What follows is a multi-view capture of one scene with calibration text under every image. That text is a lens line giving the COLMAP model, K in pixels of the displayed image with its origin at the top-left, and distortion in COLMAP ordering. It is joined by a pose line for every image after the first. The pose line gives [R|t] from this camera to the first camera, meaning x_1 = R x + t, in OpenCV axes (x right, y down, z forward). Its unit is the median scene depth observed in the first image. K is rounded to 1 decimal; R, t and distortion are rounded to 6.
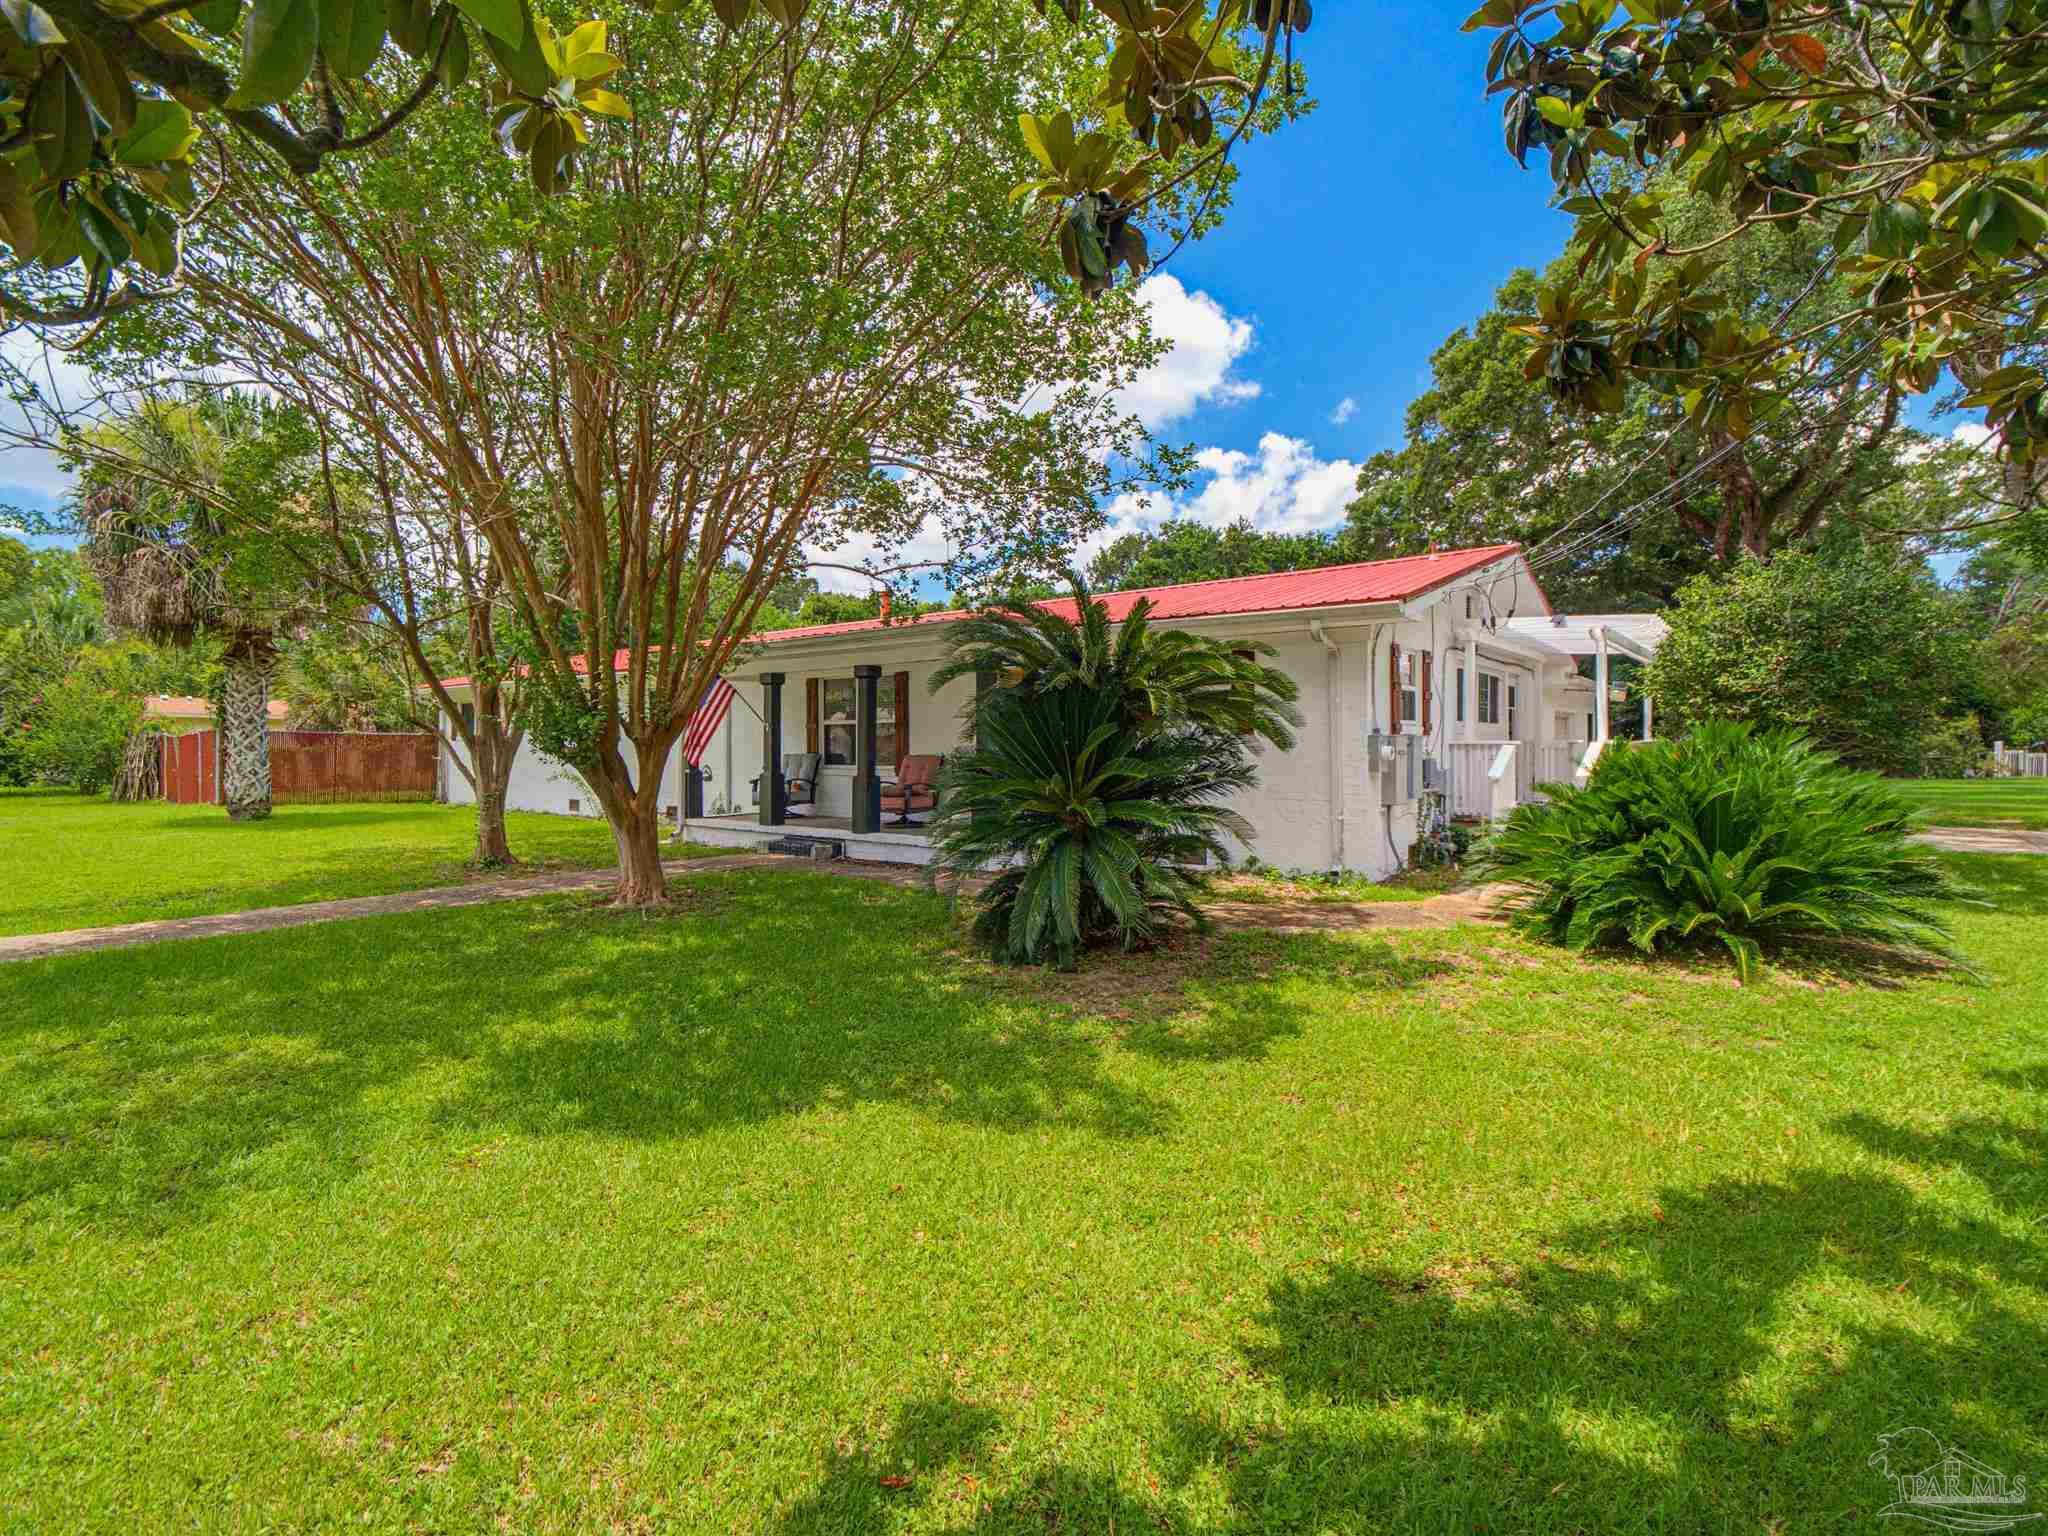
lens RADIAL K [[972.0, 0, 1027.7], [0, 972.0, 758.6], [0, 0, 1]] dist [-0.000581, -0.000076]
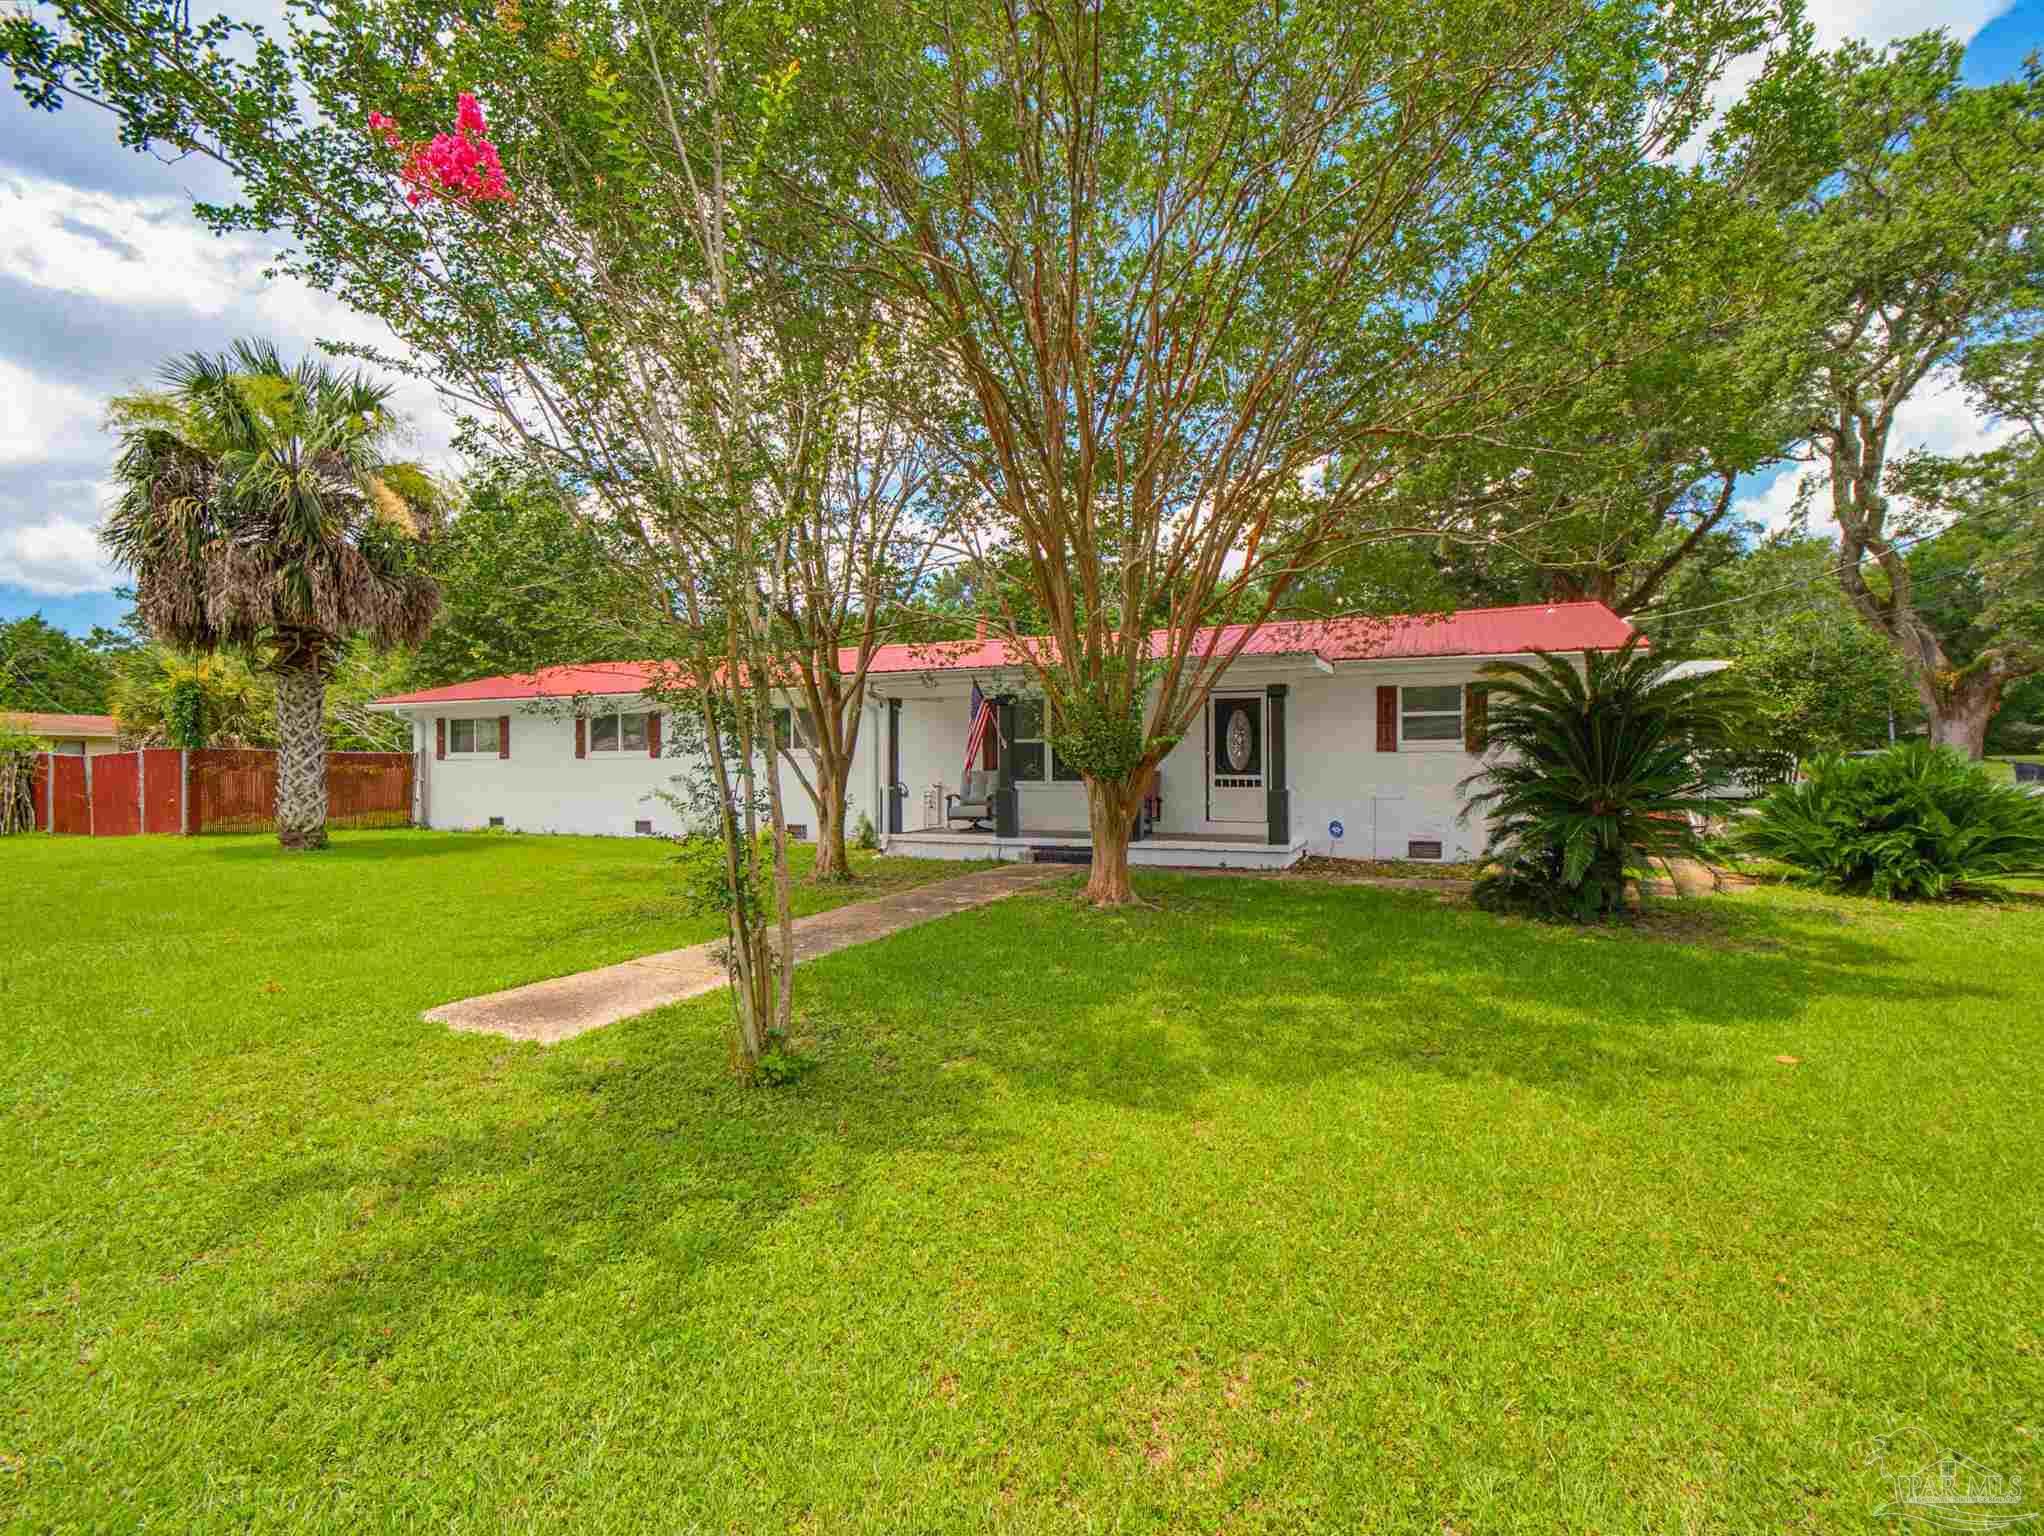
lens RADIAL K [[970.1, 0, 1025.7], [0, 970.1, 758.7], [0, 0, 1]] dist [-0.000581, -0.000076]
pose [[0.965046, -0.002395, 0.262068, -0.418527], [0.007899, 0.999770, -0.019951, 0.003009], [-0.261960, 0.021324, 0.964843, -0.024162]]
